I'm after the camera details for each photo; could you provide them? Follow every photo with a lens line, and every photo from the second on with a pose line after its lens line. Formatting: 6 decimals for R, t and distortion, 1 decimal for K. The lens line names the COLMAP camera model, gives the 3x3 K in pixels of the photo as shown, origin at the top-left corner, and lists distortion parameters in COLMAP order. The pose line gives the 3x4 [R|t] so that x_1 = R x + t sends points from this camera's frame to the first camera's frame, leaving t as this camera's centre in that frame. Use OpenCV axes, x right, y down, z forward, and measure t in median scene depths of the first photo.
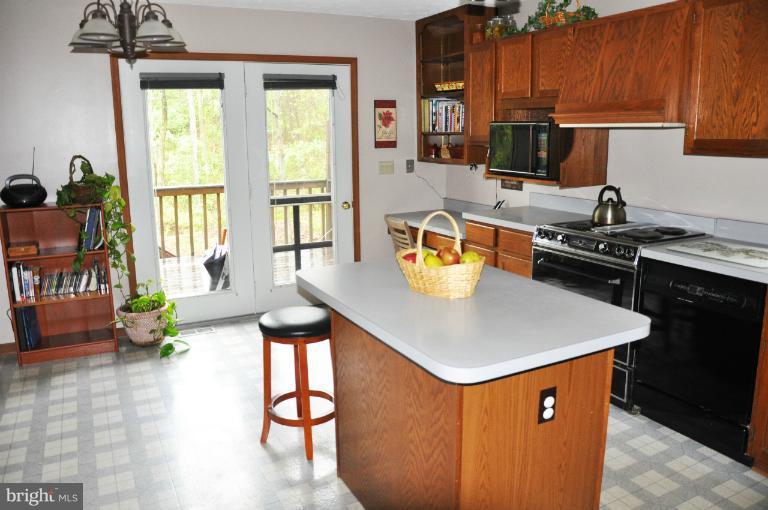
lens RADIAL K [[600.5, 0, 384.0], [0, 600.5, 255.0], [0, 0, 1]] dist [-0.149949, 0.112186]
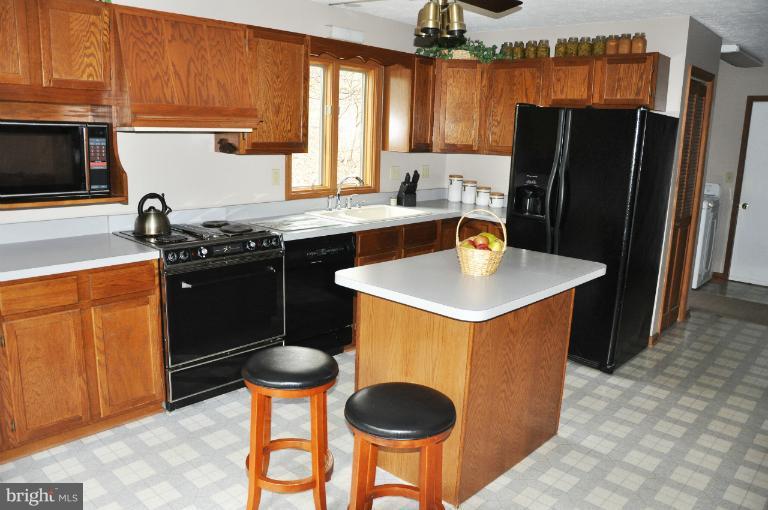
lens RADIAL K [[600.5, 0, 384.0], [0, 600.5, 255.0], [0, 0, 1]] dist [-0.149949, 0.112186]
pose [[-0.346260, -0.190327, 0.918629, -0.432091], [0.157352, 0.953550, 0.256873, -0.144241], [-0.924848, 0.233493, -0.300228, 0.675041]]
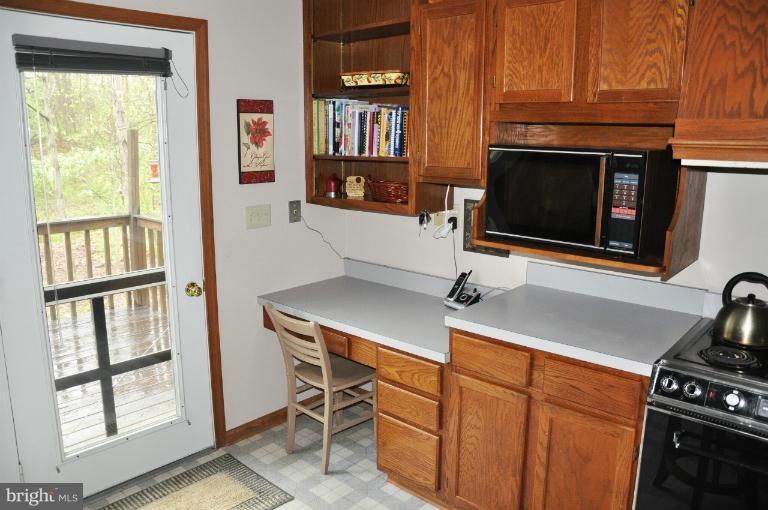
lens RADIAL K [[600.5, 0, 384.0], [0, 600.5, 255.0], [0, 0, 1]] dist [-0.149949, 0.112186]
pose [[0.941162, -0.048569, 0.334448, -0.079436], [0.051006, 0.998697, 0.001499, -0.107174], [-0.334086, 0.015648, 0.942413, 0.431226]]
